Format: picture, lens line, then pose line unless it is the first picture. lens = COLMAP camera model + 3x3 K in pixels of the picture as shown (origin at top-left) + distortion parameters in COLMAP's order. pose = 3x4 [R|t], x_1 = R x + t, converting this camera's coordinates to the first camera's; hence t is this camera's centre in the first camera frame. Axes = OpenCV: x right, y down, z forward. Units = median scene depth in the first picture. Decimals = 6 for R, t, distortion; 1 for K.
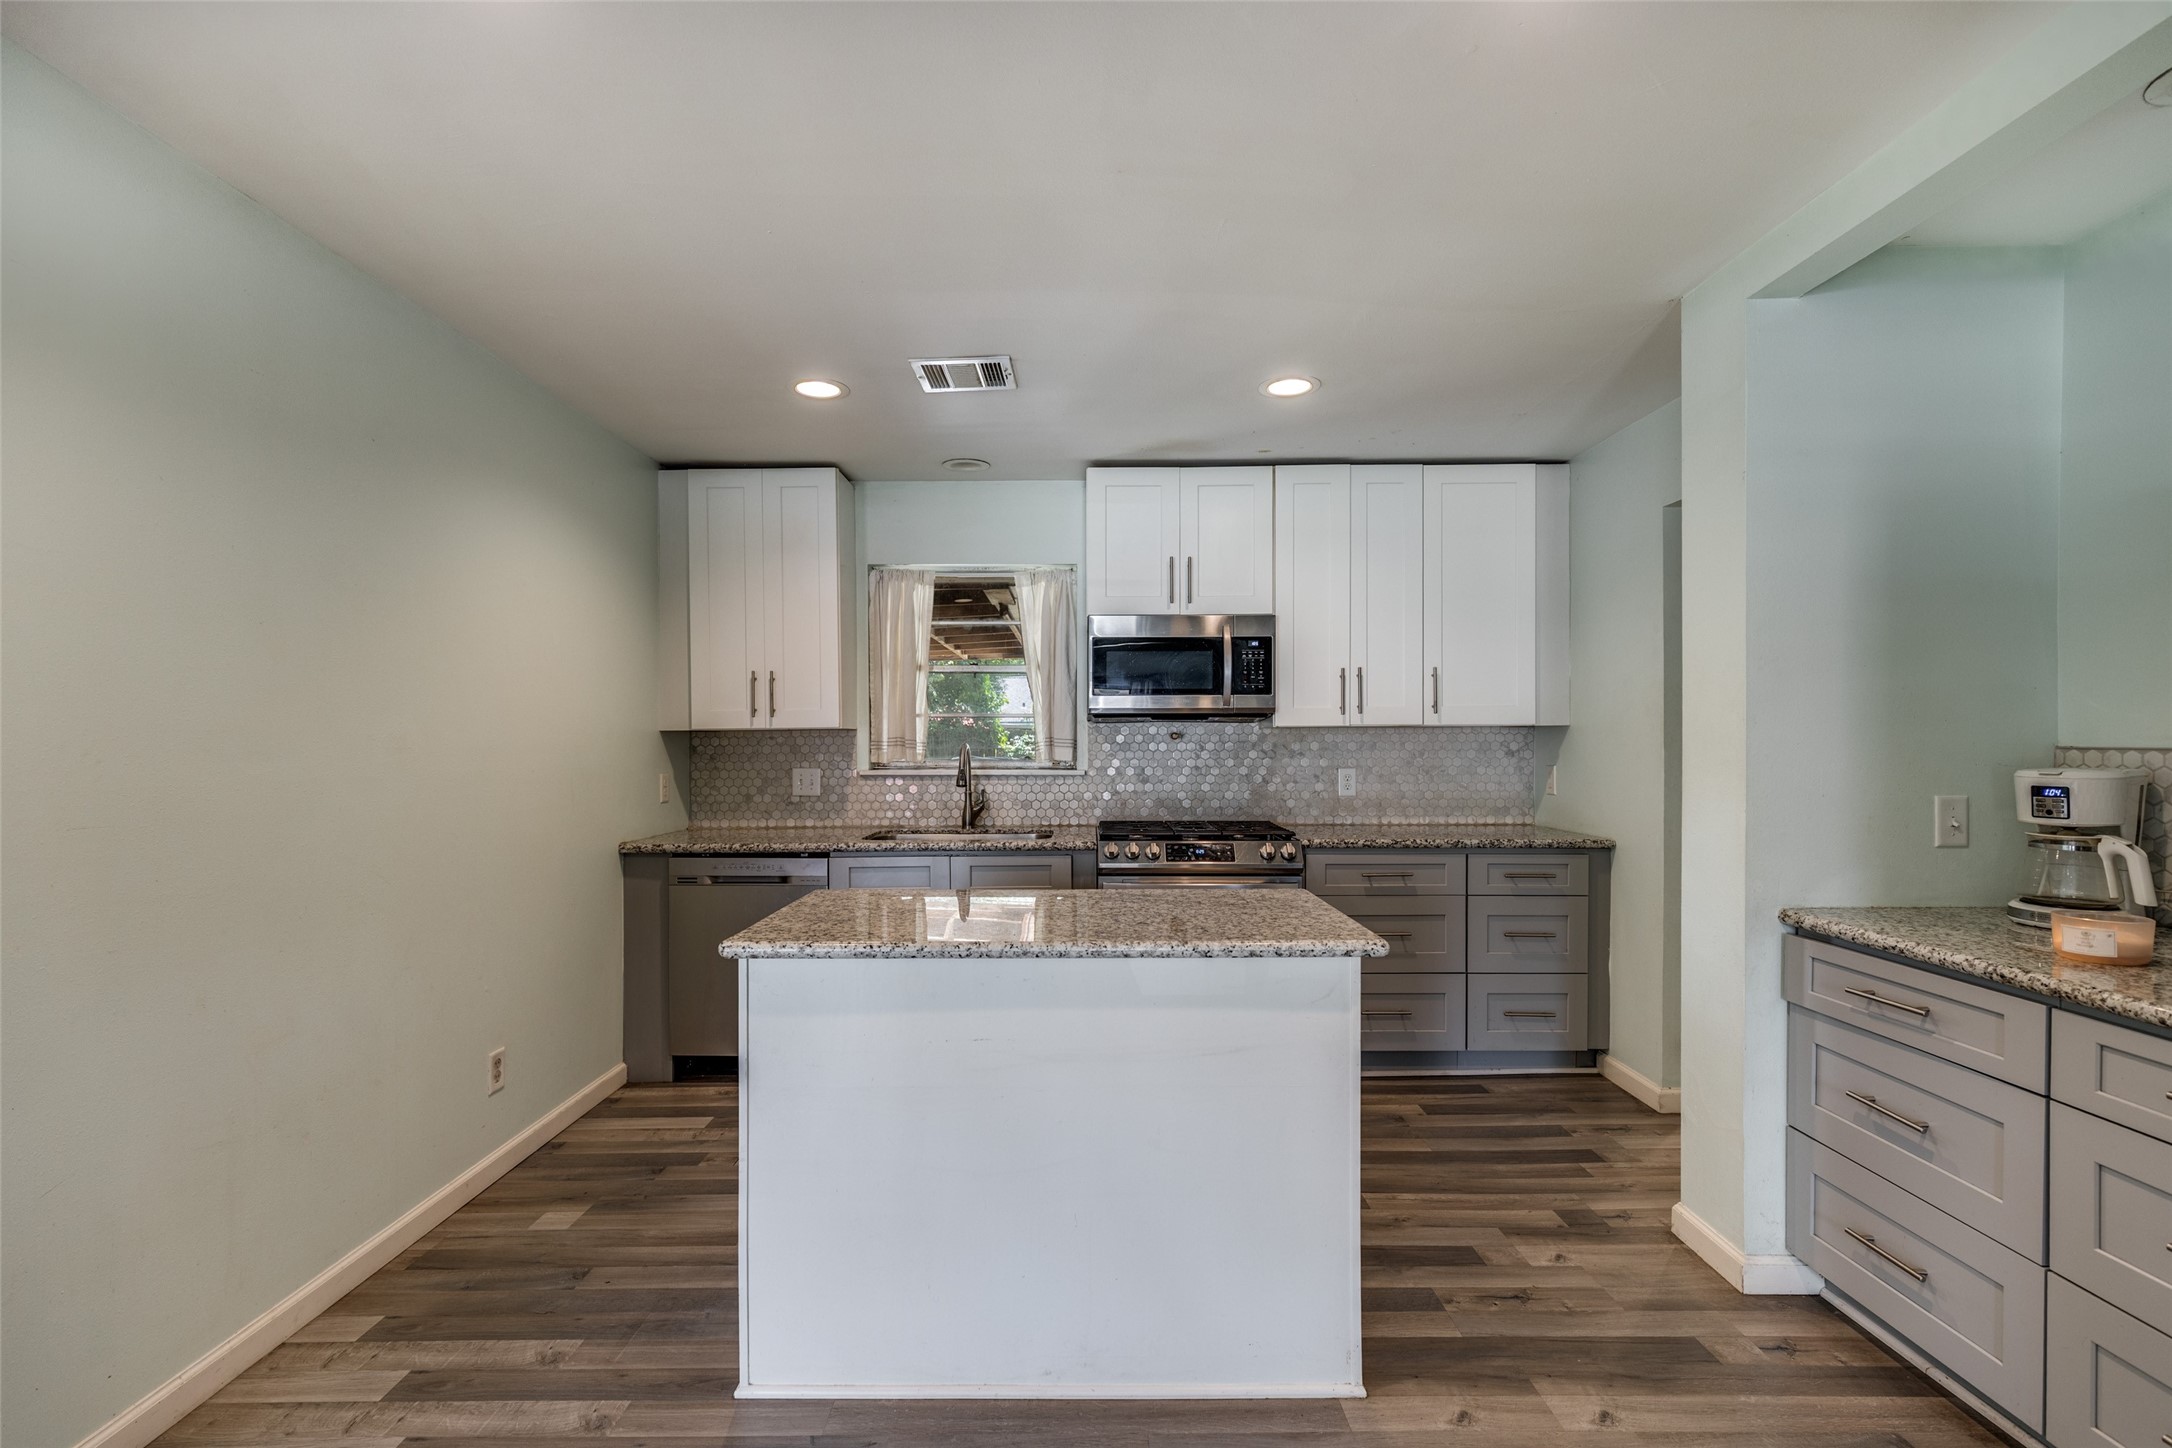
lens RADIAL K [[989.1, 0, 1095.3], [0, 989.1, 730.8], [0, 0, 1]] dist [-0.002162, -0.000247]
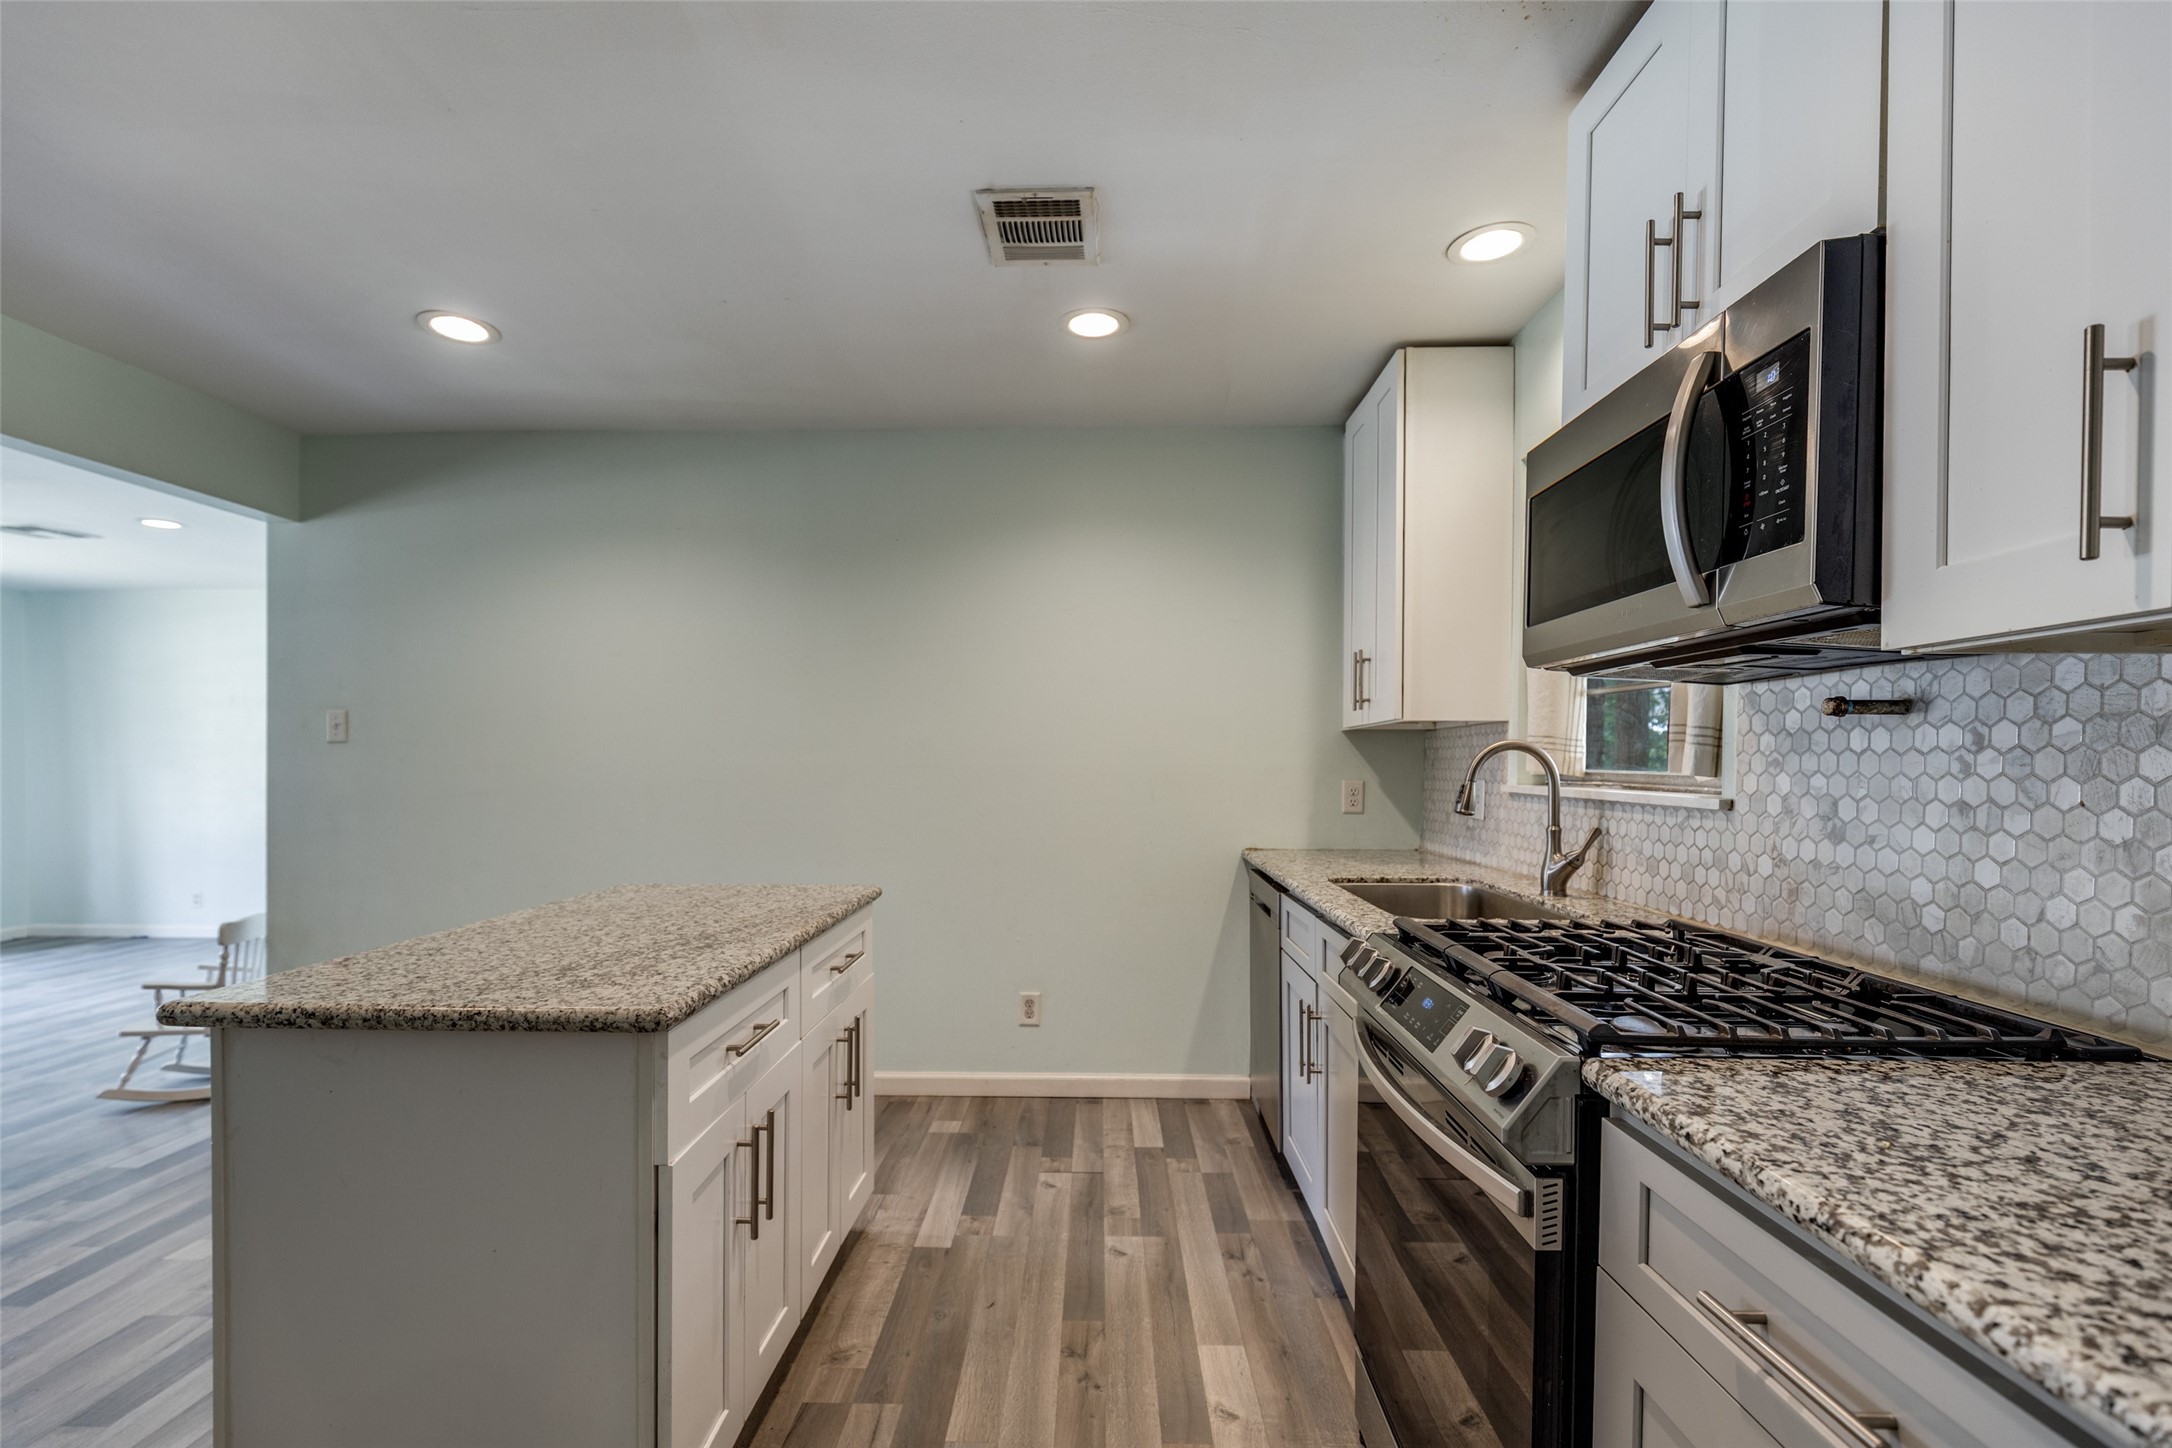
lens RADIAL K [[989.1, 0, 1087.5], [0, 989.1, 804.7], [0, 0, 1]] dist [-0.002162, -0.000247]
pose [[-0.016005, 0.047793, -0.998729, 0.413020], [0.006658, 0.998840, 0.047691, 0.020339], [0.999850, -0.005886, -0.016305, 0.735259]]
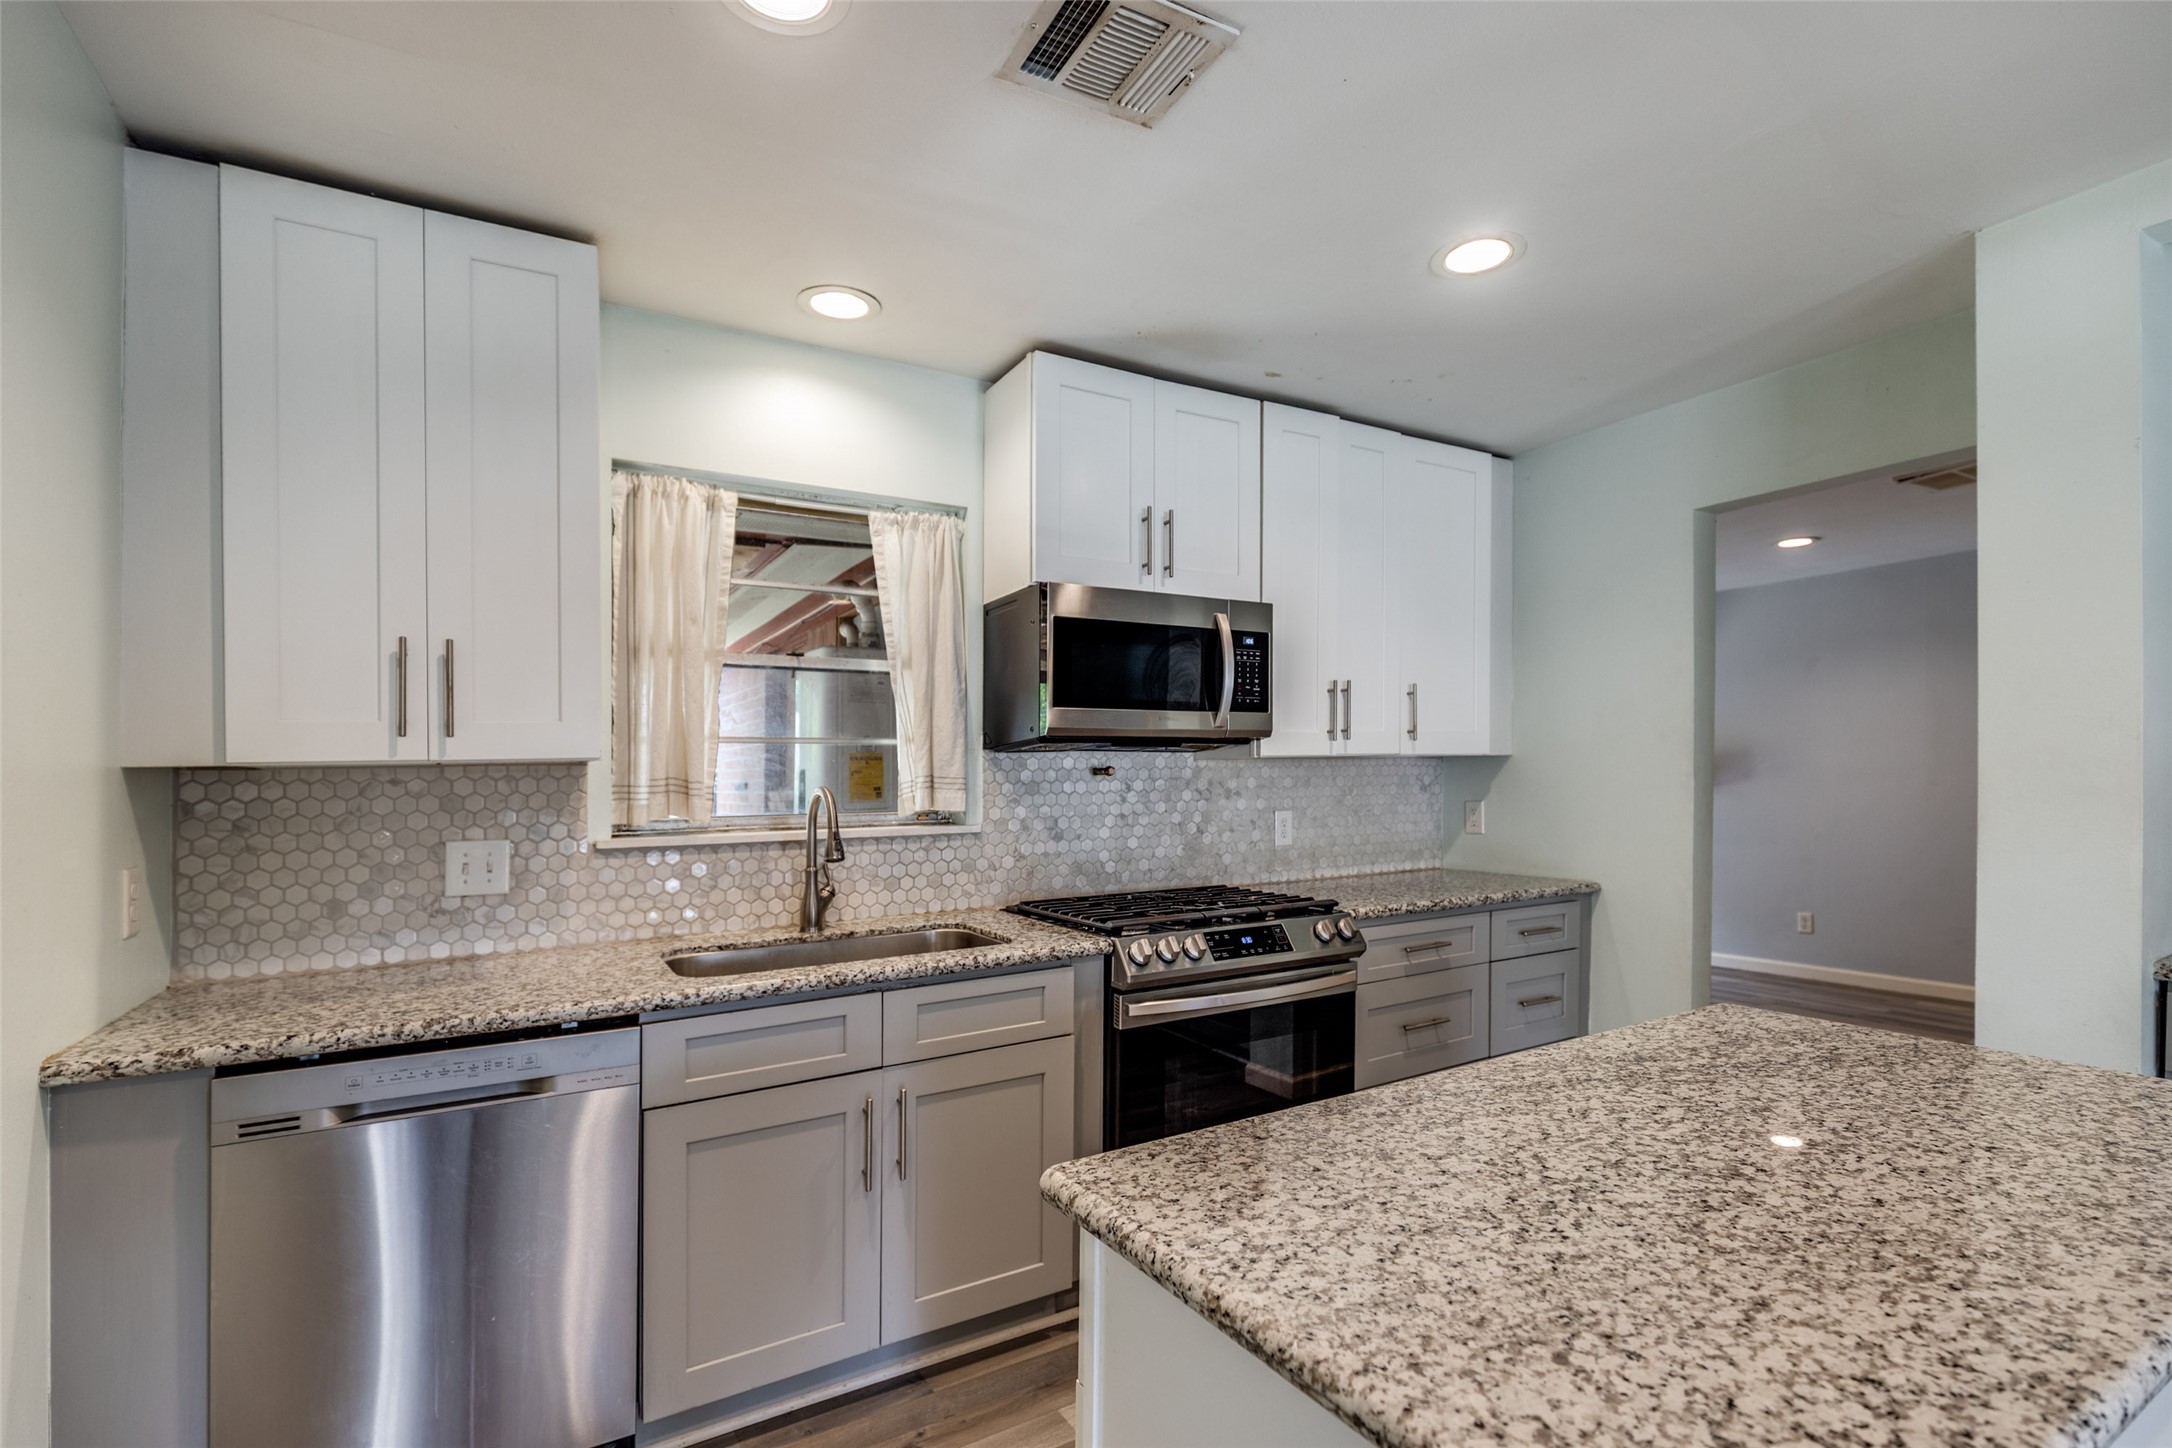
lens RADIAL K [[989.1, 0, 1092.8], [0, 989.1, 773.2], [0, 0, 1]] dist [-0.002162, -0.000247]
pose [[0.860345, -0.009229, 0.509628, -0.278214], [0.008348, 0.999957, 0.004015, 0.003658], [-0.509643, 0.000800, 0.860385, 0.399947]]
